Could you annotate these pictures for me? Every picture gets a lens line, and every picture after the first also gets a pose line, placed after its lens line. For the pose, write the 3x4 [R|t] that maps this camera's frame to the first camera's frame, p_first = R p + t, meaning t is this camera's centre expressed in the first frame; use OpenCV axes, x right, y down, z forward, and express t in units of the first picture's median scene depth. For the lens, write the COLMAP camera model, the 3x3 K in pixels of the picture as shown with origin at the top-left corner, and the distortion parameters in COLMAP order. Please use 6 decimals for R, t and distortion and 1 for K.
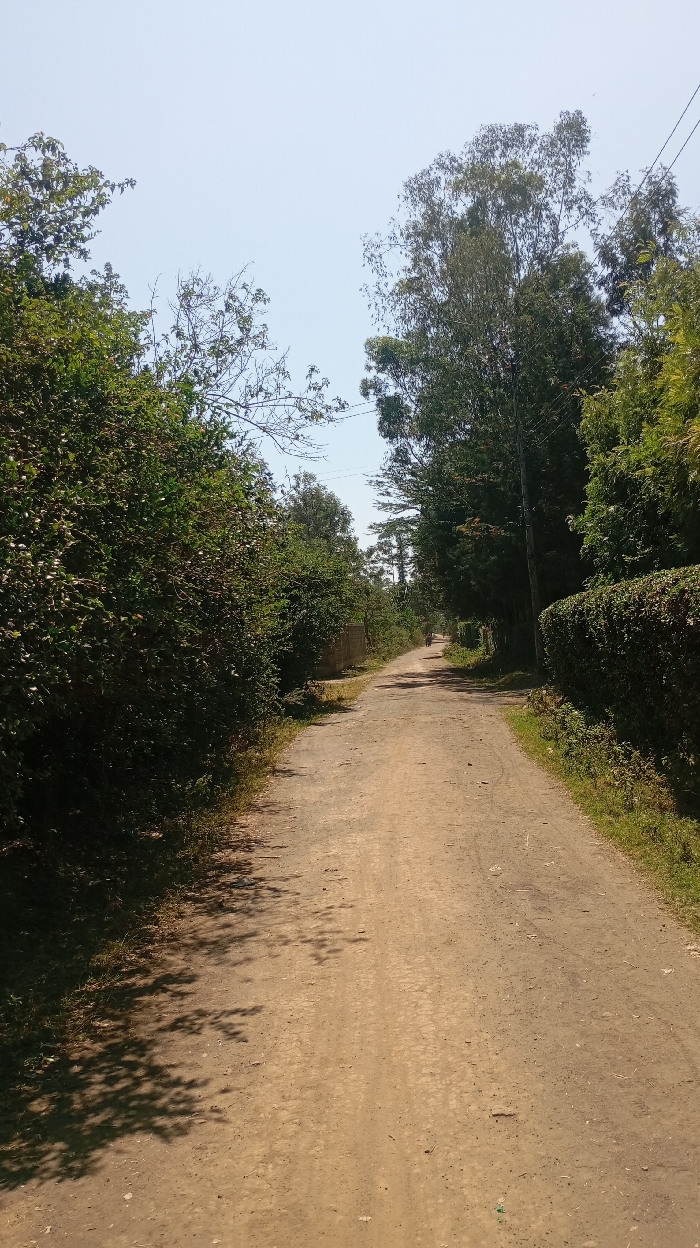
lens RADIAL K [[1021.4, 0, 385.7], [0, 1021.4, 619.9], [0, 0, 1]] dist [0.042231, 0.002666]
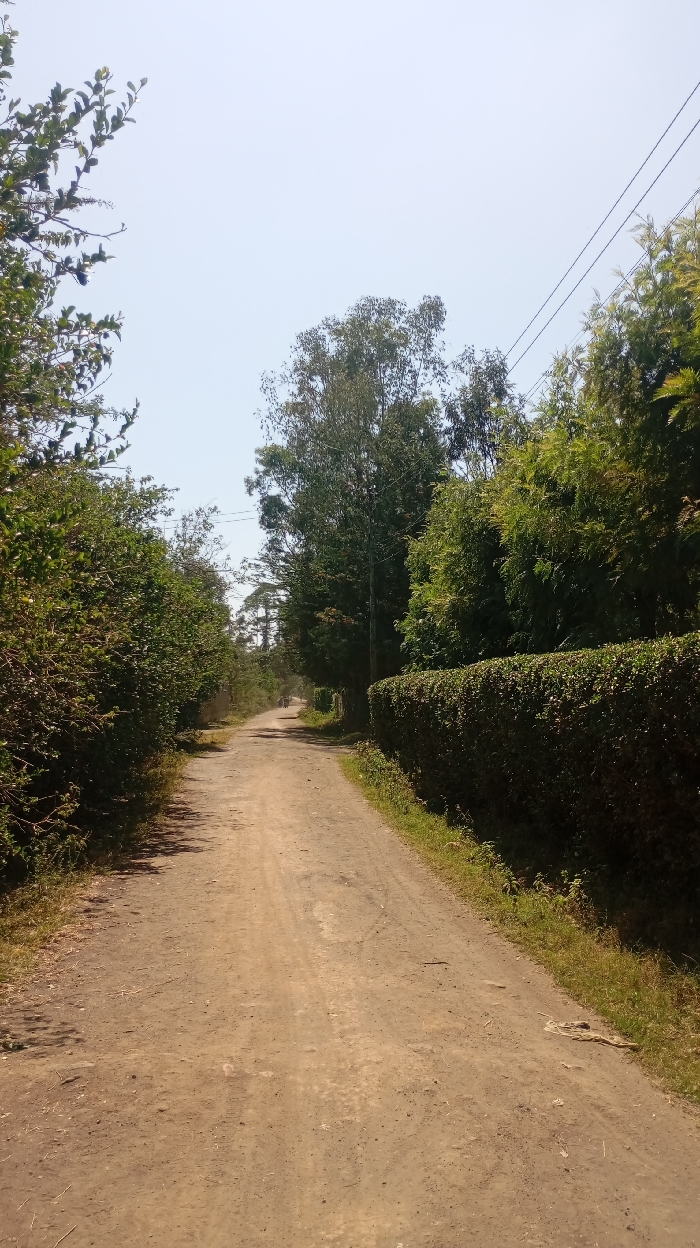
lens RADIAL K [[1023.0, 0, 349.4], [0, 1023.0, 650.2], [0, 0, 1]] dist [0.008923, 0.002938]
pose [[0.991520, 0.082793, 0.100162, -0.012260], [-0.079547, 0.996181, -0.035987, -0.003219], [-0.102759, 0.027714, 0.994320, -0.229694]]
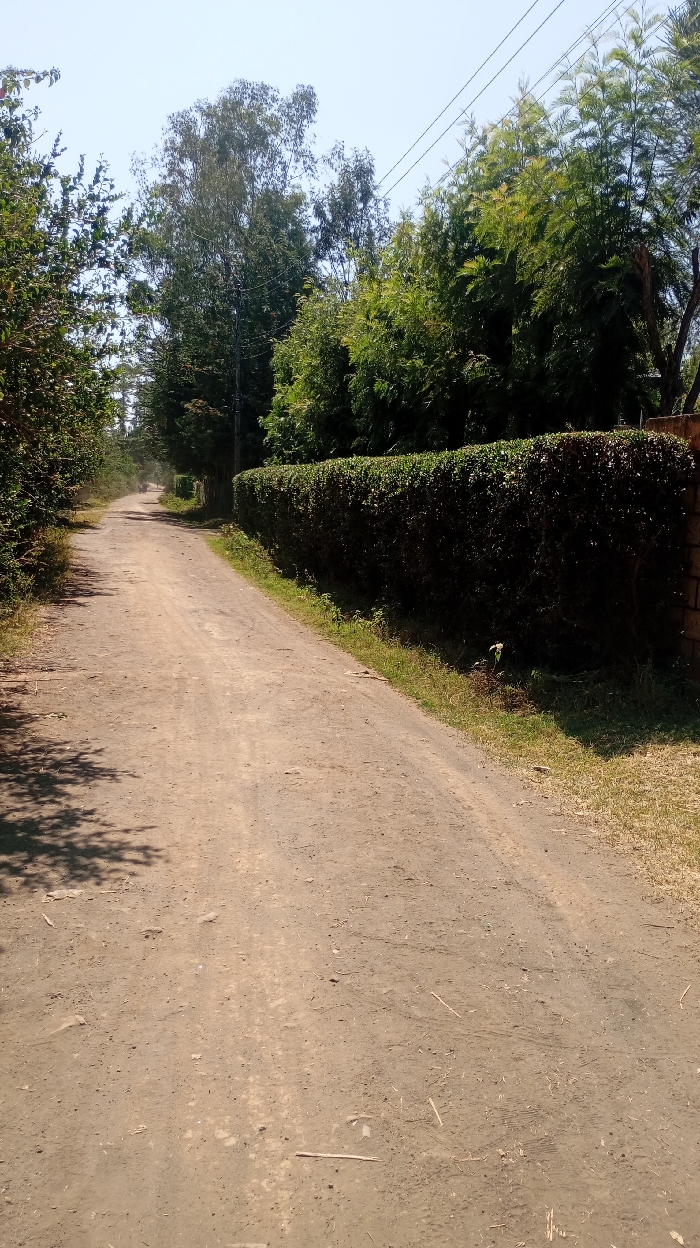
lens RADIAL K [[1023.0, 0, 349.4], [0, 1023.0, 650.2], [0, 0, 1]] dist [0.008923, 0.002938]
pose [[0.963496, 0.082587, 0.254666, -0.033619], [-0.123738, 0.980906, 0.150044, -0.002050], [-0.237412, -0.176078, 0.955318, -0.346492]]
